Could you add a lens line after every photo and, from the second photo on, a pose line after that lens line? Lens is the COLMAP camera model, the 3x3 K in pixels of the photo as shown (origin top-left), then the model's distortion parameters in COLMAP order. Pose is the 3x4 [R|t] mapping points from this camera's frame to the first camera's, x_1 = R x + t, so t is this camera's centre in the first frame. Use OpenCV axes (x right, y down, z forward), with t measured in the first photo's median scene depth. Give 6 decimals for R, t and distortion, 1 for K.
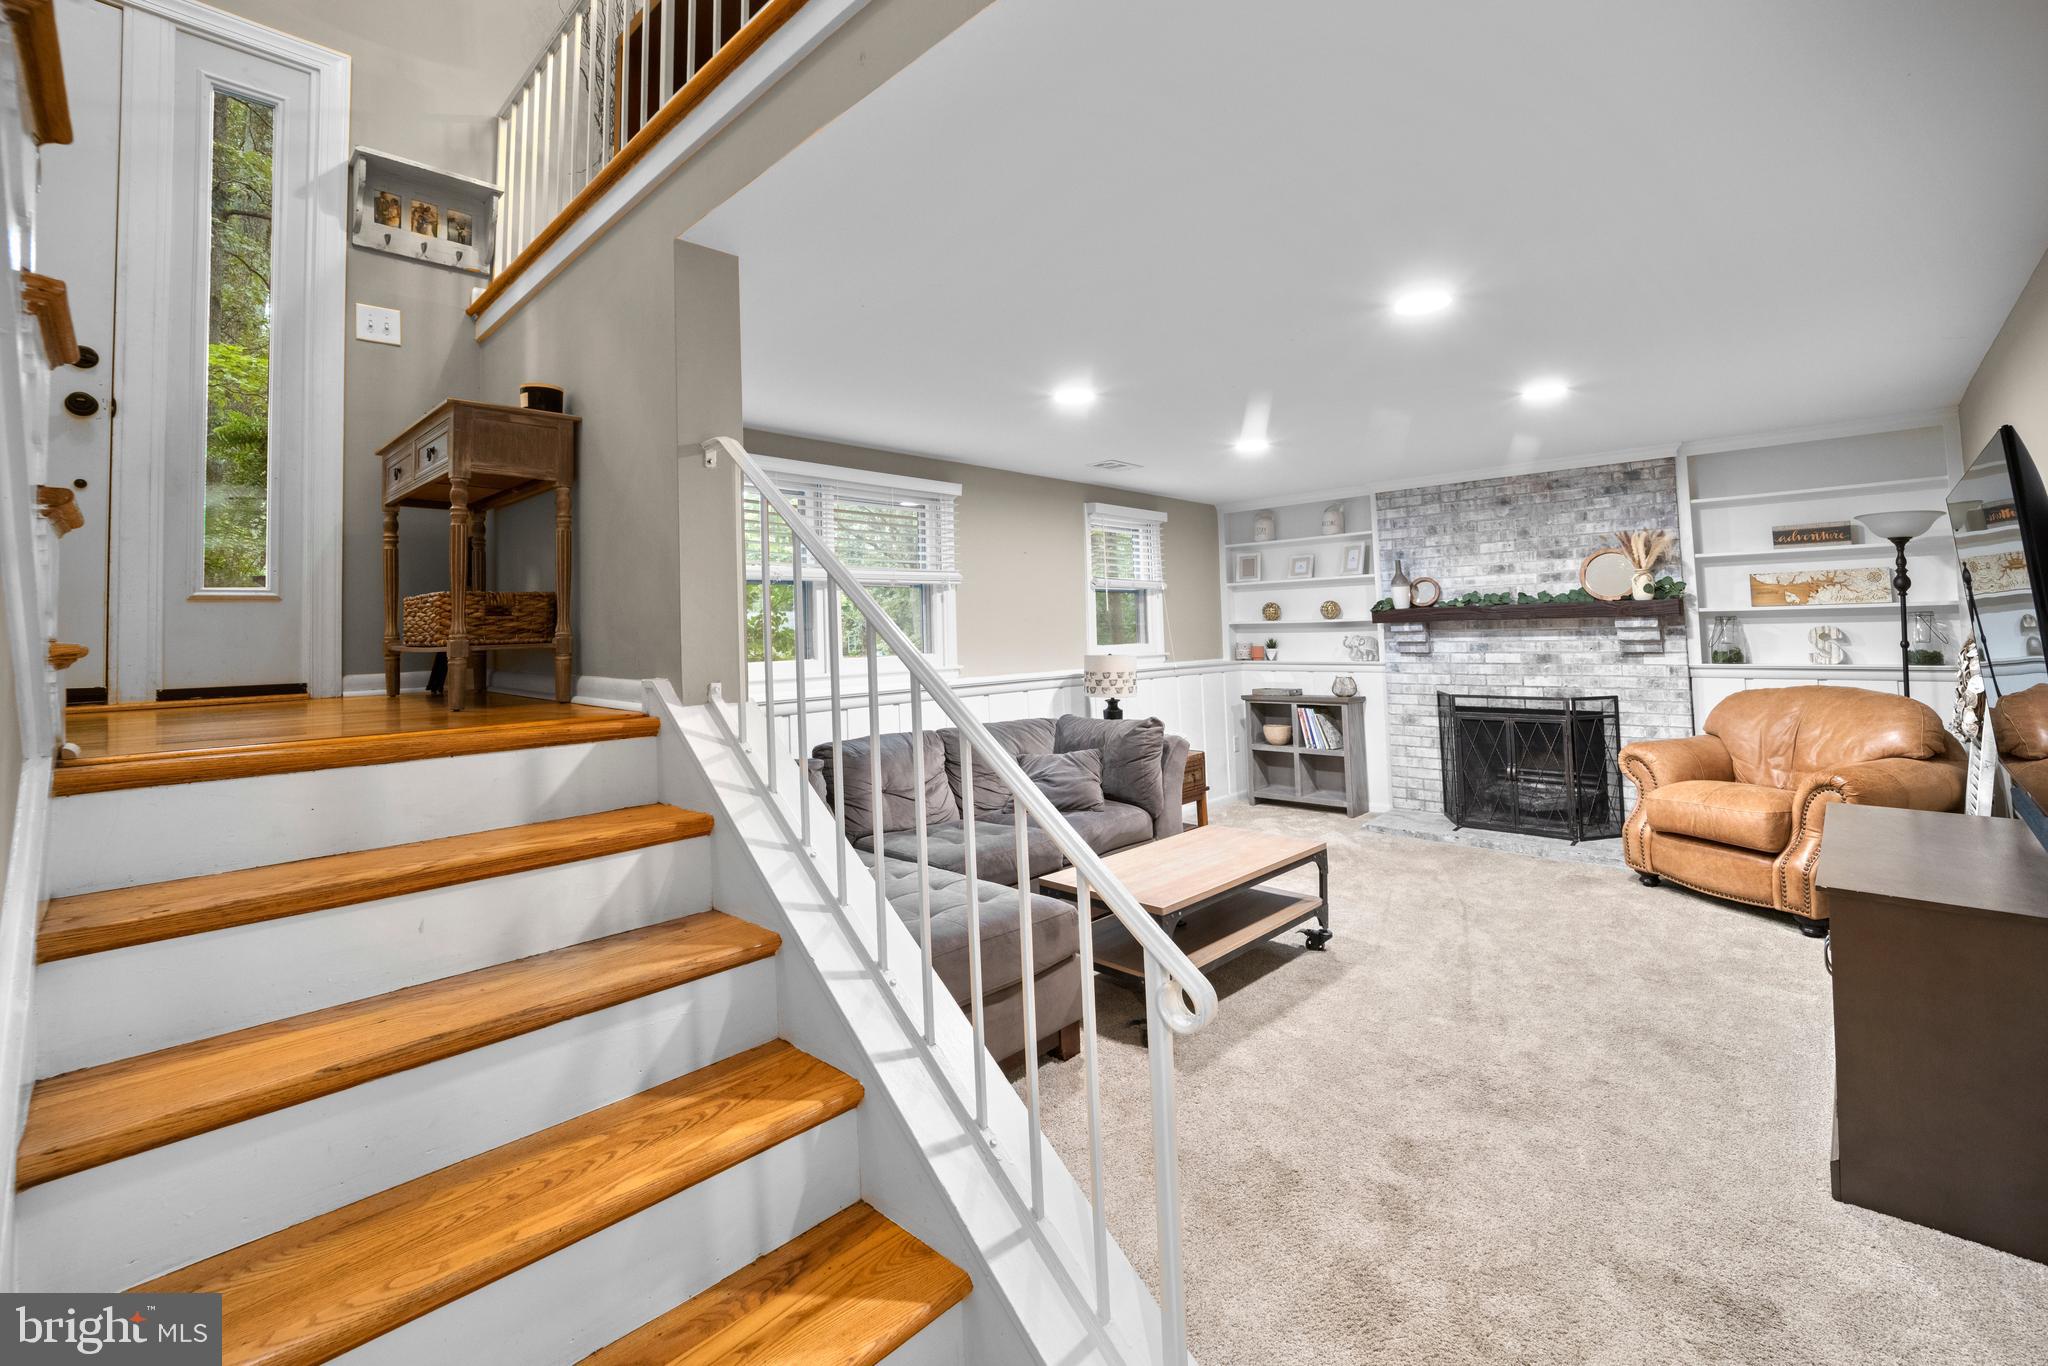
lens RADIAL K [[840.5, 0, 1029.2], [0, 840.5, 610.8], [0, 0, 1]] dist [-0.017113, 0.000085]
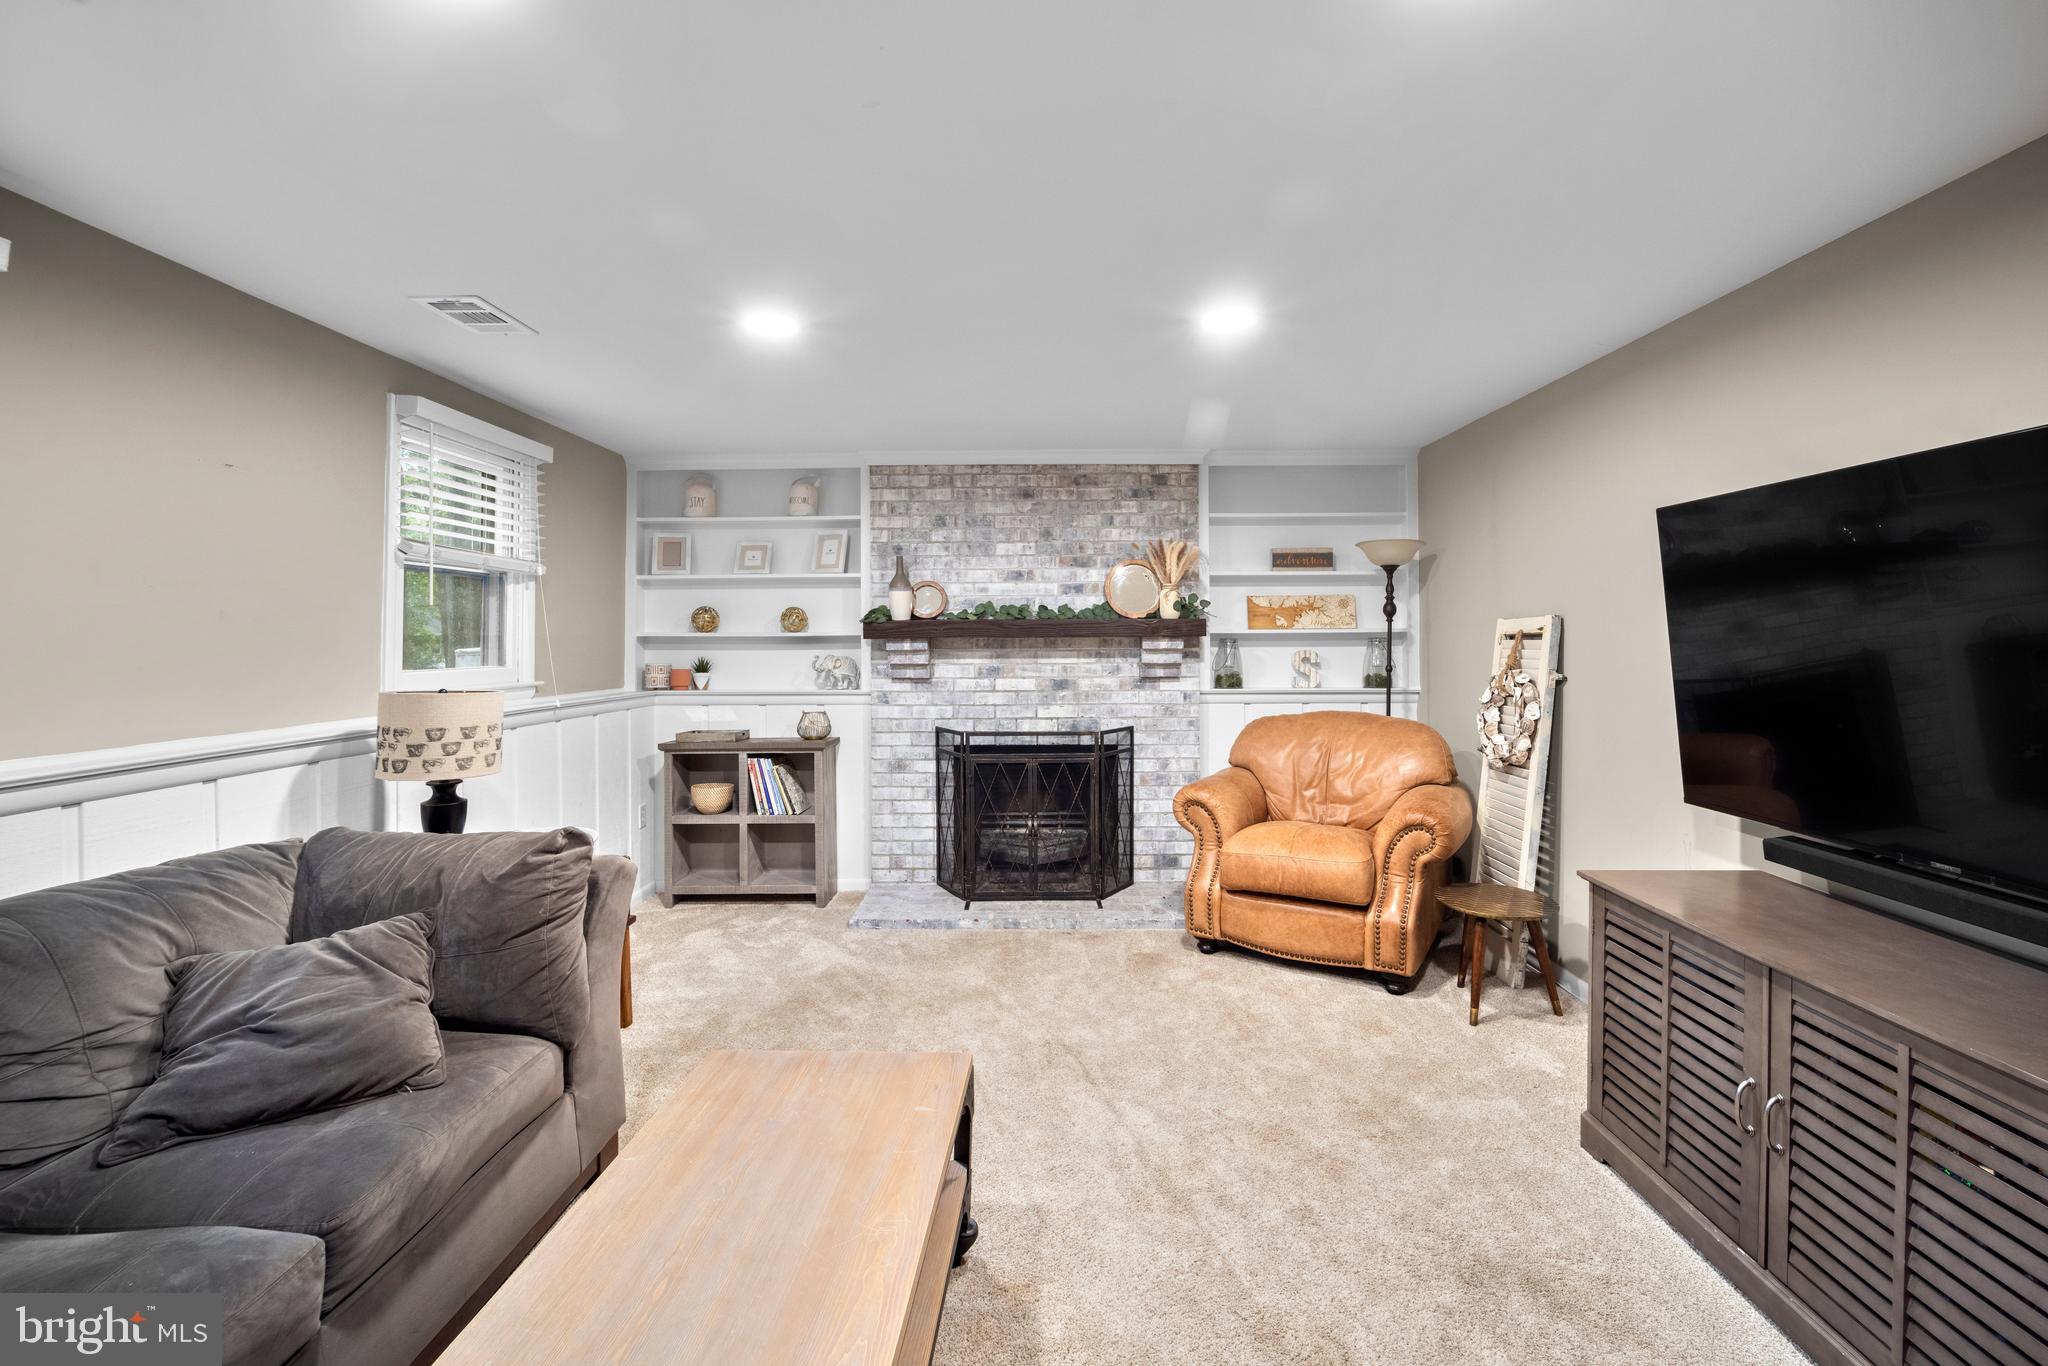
lens RADIAL K [[840.5, 0, 1029.2], [0, 840.5, 610.8], [0, 0, 1]] dist [-0.017113, 0.000085]
pose [[0.723307, 0.042278, 0.689231, 0.004868], [-0.028736, 0.999102, -0.031128, 0.009910], [-0.689928, 0.002709, 0.723873, 0.403561]]
